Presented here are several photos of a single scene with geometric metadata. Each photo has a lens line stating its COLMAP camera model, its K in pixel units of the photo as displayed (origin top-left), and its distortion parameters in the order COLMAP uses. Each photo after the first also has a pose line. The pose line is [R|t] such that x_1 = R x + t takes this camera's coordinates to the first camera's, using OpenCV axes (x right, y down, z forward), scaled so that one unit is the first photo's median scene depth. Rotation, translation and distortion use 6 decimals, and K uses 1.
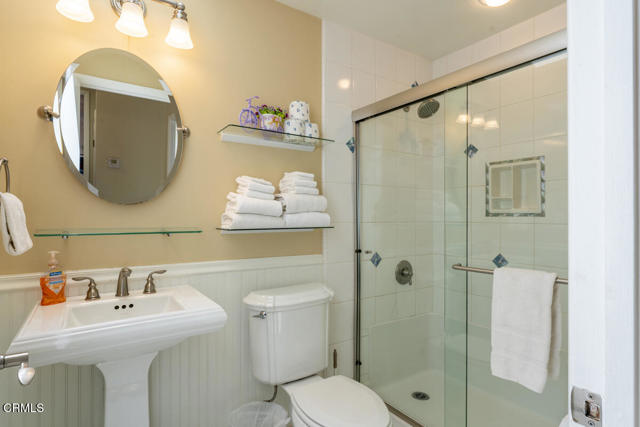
lens RADIAL K [[336.3, 0, 316.4], [0, 336.3, 215.5], [0, 0, 1]] dist [-0.000157, -0.001001]
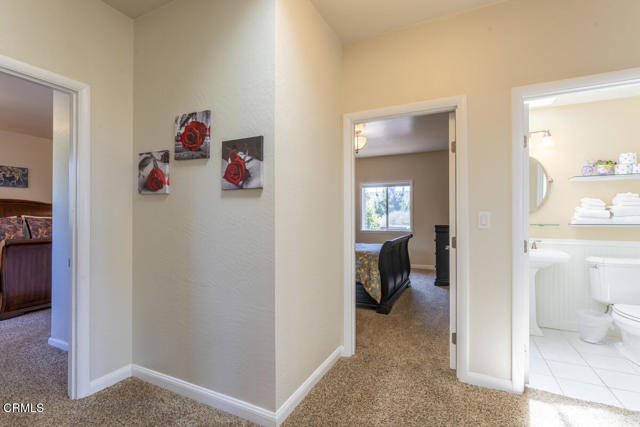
lens RADIAL K [[289.7, 0, 316.4], [0, 289.7, 214.6], [0, 0, 1]] dist [-0.004109, 0.000359]
pose [[0.483723, -0.007106, -0.875192, 0.527473], [0.007815, 0.999962, -0.003800, -0.025152], [0.875186, -0.005001, 0.483760, -1.270361]]
